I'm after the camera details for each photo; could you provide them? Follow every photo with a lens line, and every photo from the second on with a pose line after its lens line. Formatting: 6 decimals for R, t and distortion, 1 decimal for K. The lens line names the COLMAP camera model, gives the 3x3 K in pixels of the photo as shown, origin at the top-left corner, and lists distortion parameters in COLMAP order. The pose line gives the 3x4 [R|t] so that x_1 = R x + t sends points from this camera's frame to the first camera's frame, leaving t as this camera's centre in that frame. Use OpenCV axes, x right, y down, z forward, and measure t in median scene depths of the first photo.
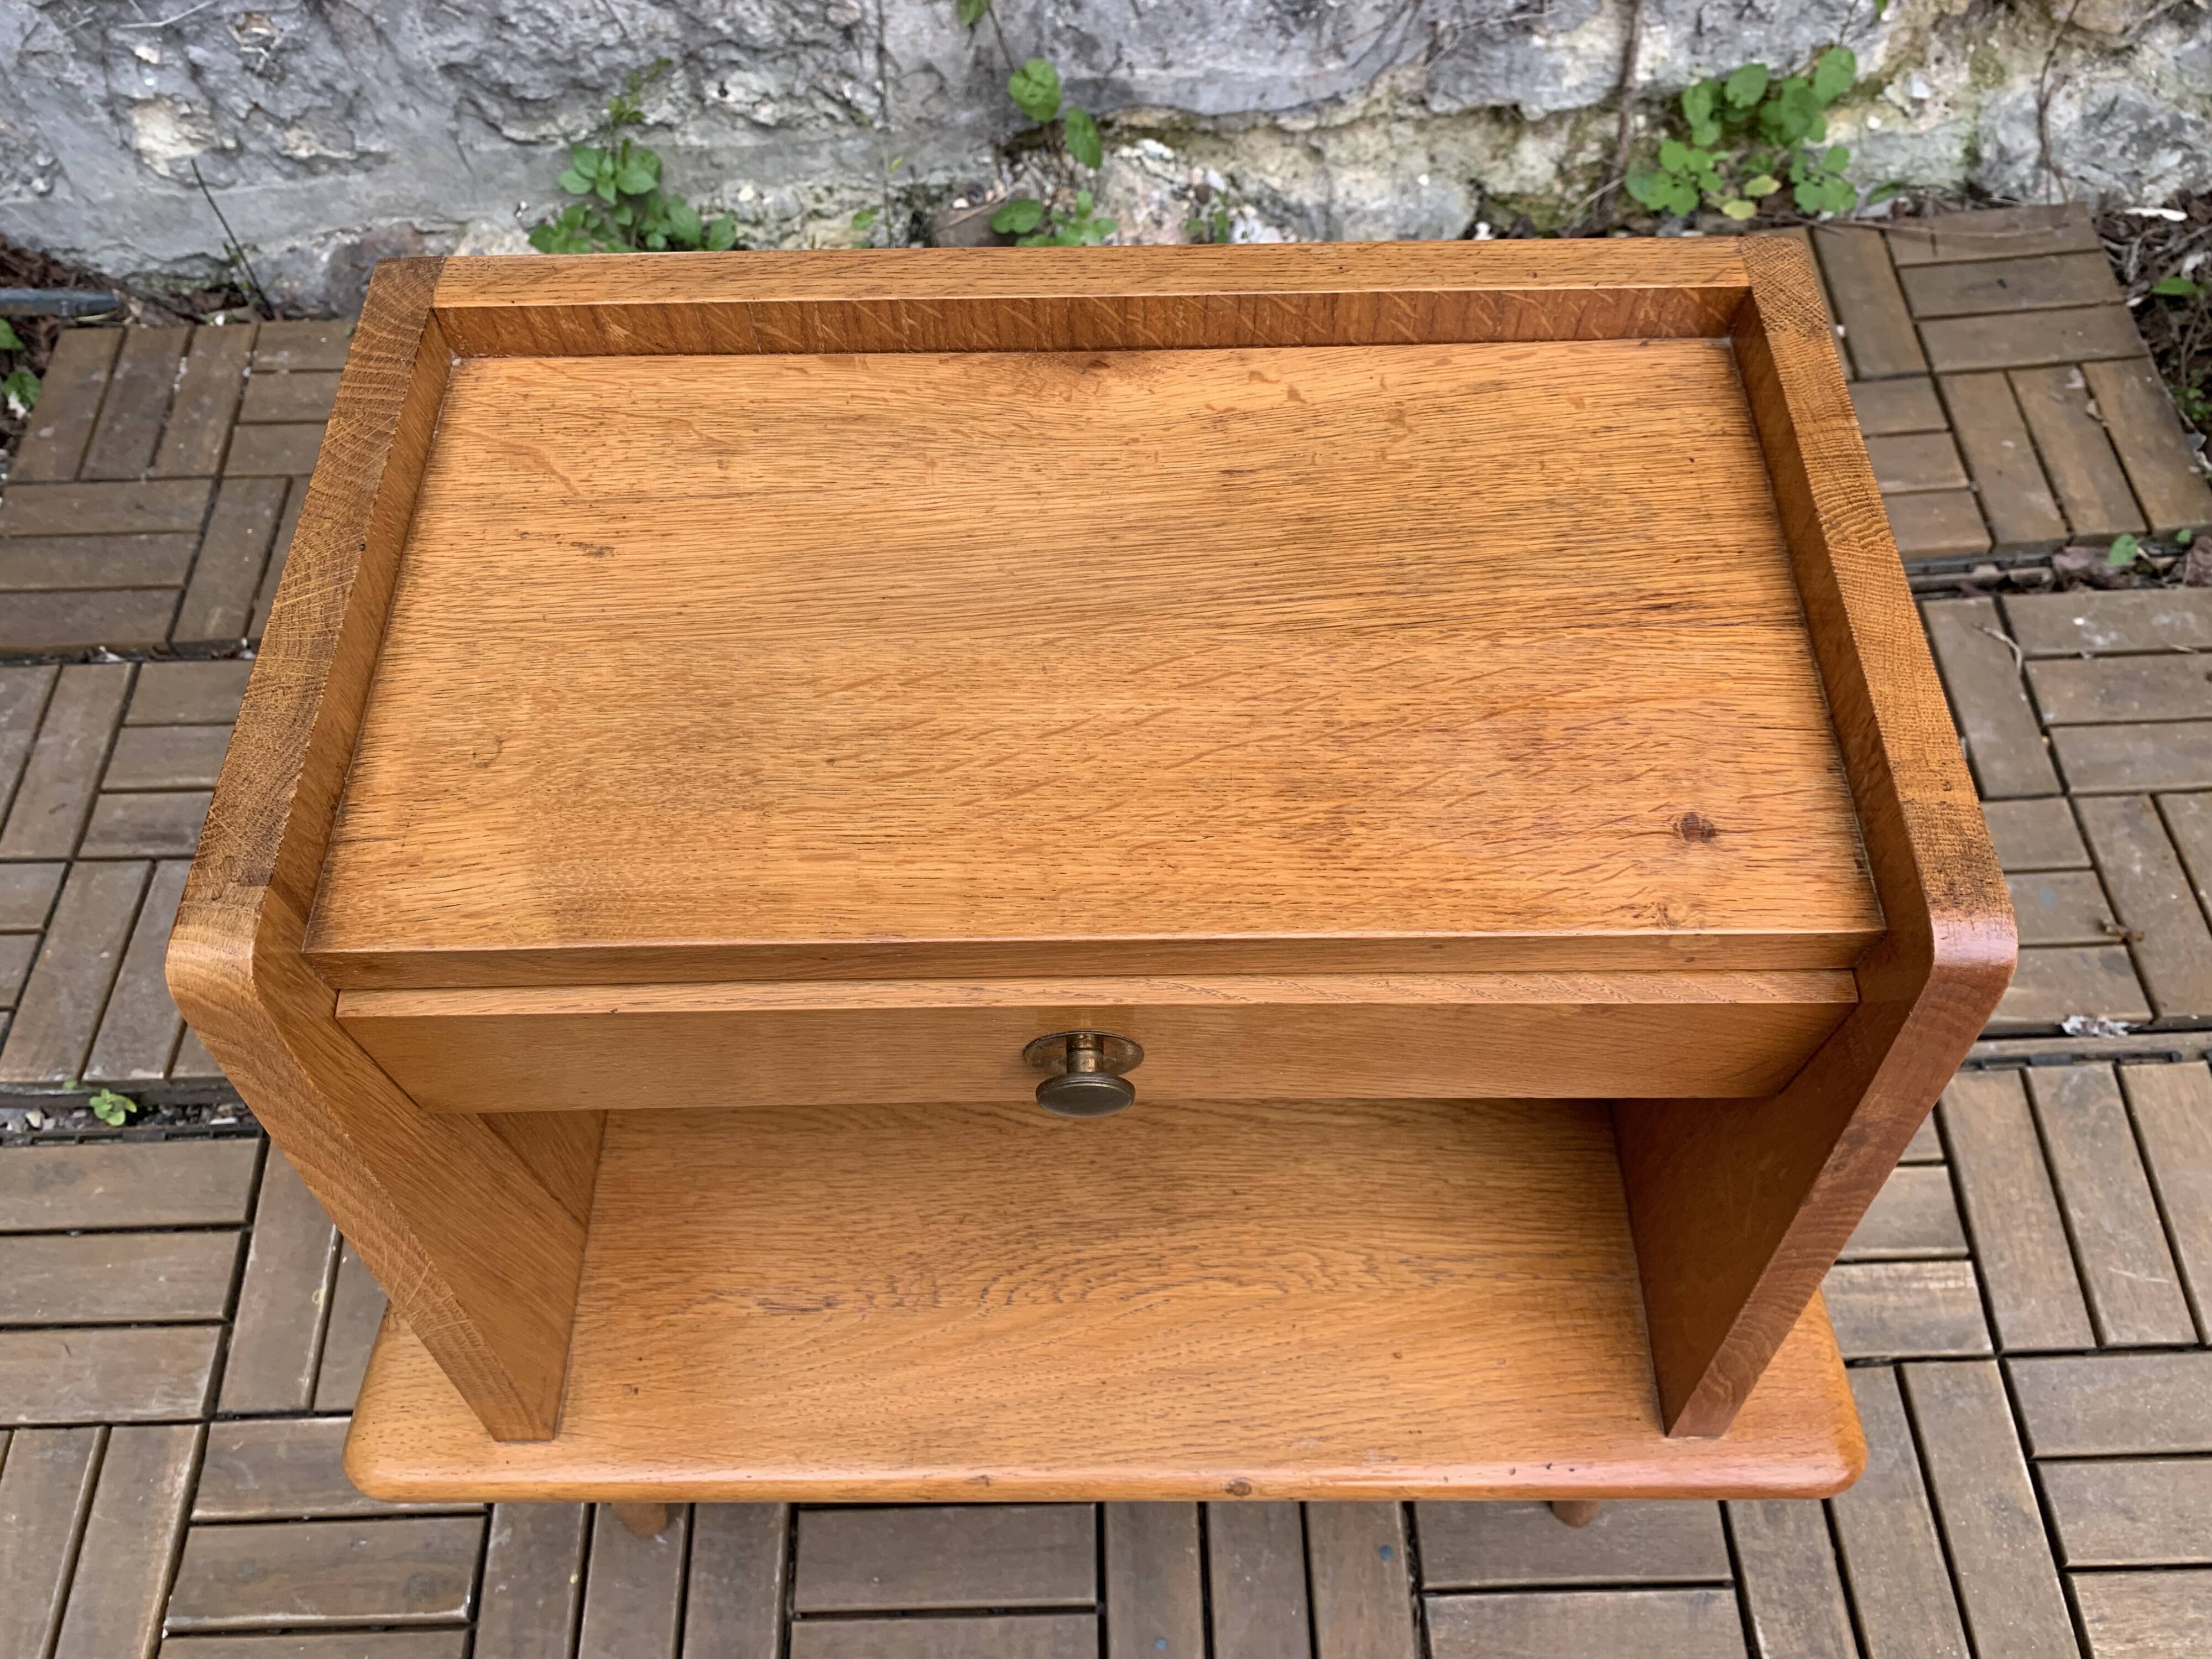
lens RADIAL K [[1712.4, 0, 1105.4], [0, 1712.4, 834.7], [0, 0, 1]] dist [-0.018713, 0.025351]
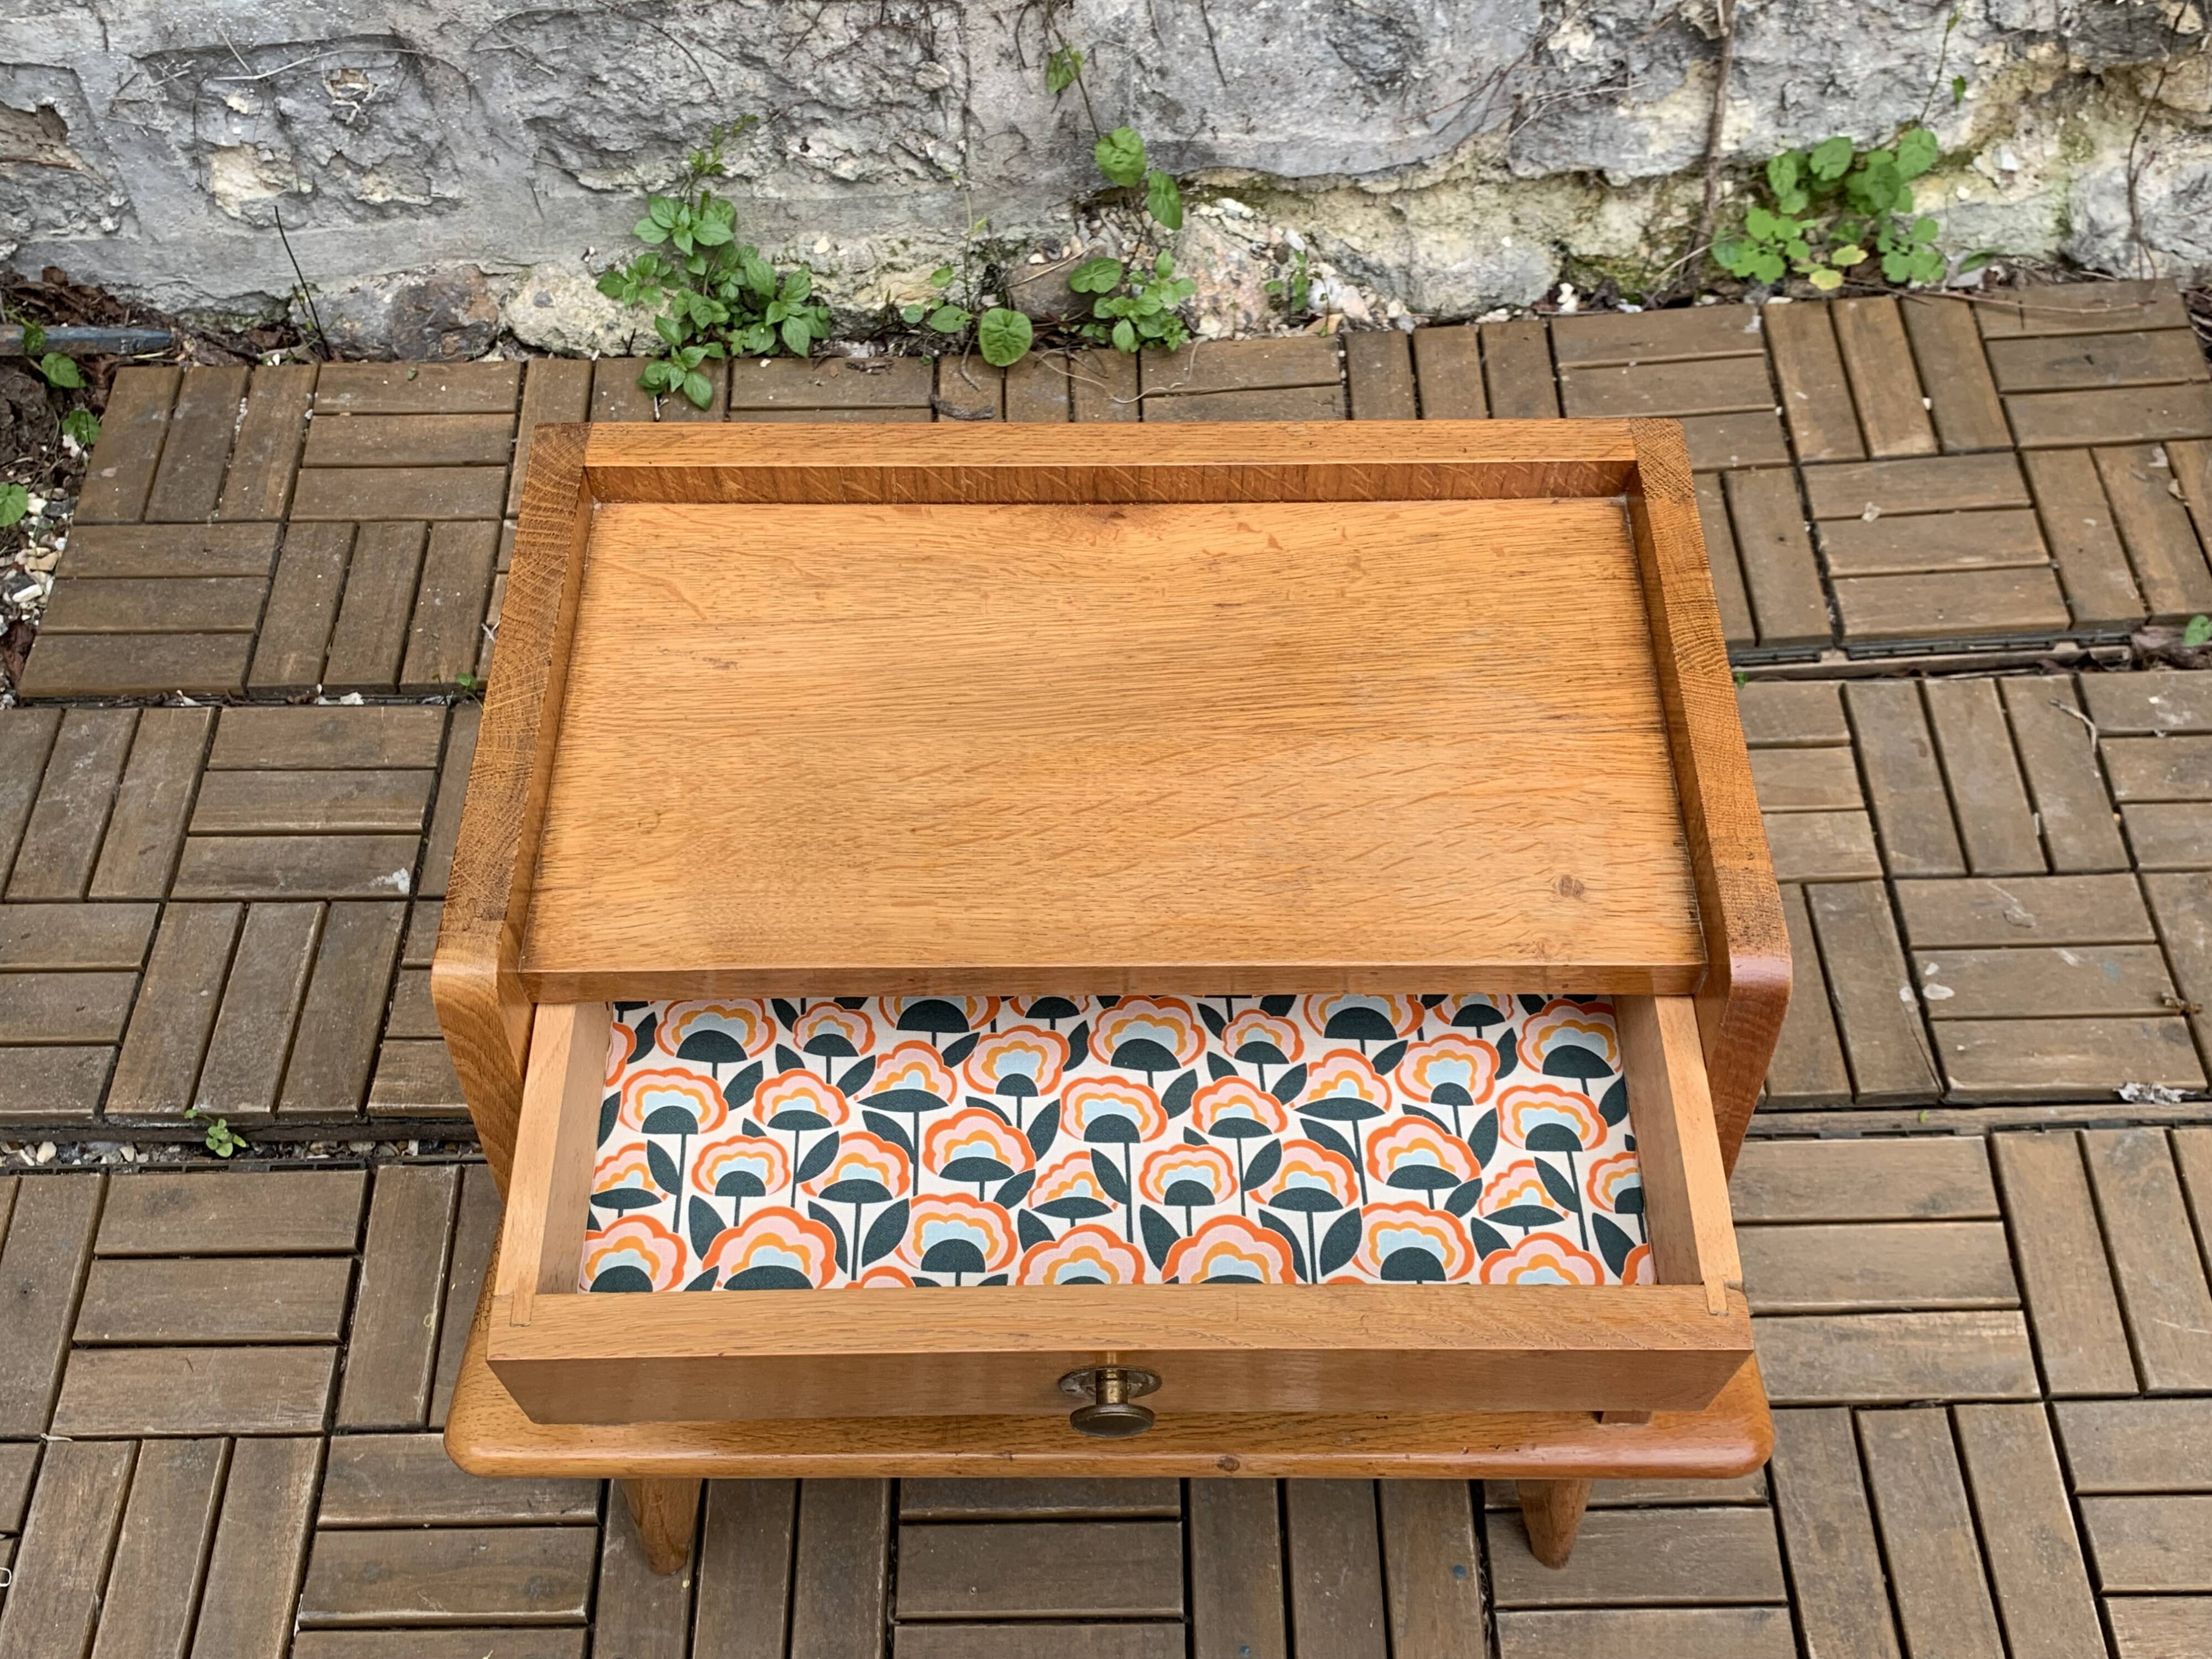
lens RADIAL K [[2166.3, 0, 1103.0], [0, 2166.3, 823.1], [0, 0, 1]] dist [0.002110, 0.000000]
pose [[0.999844, 0.017641, -0.000286, -0.043452], [-0.017631, 0.998370, -0.054285, 0.025252], [-0.000672, 0.054281, 0.998525, -0.248293]]
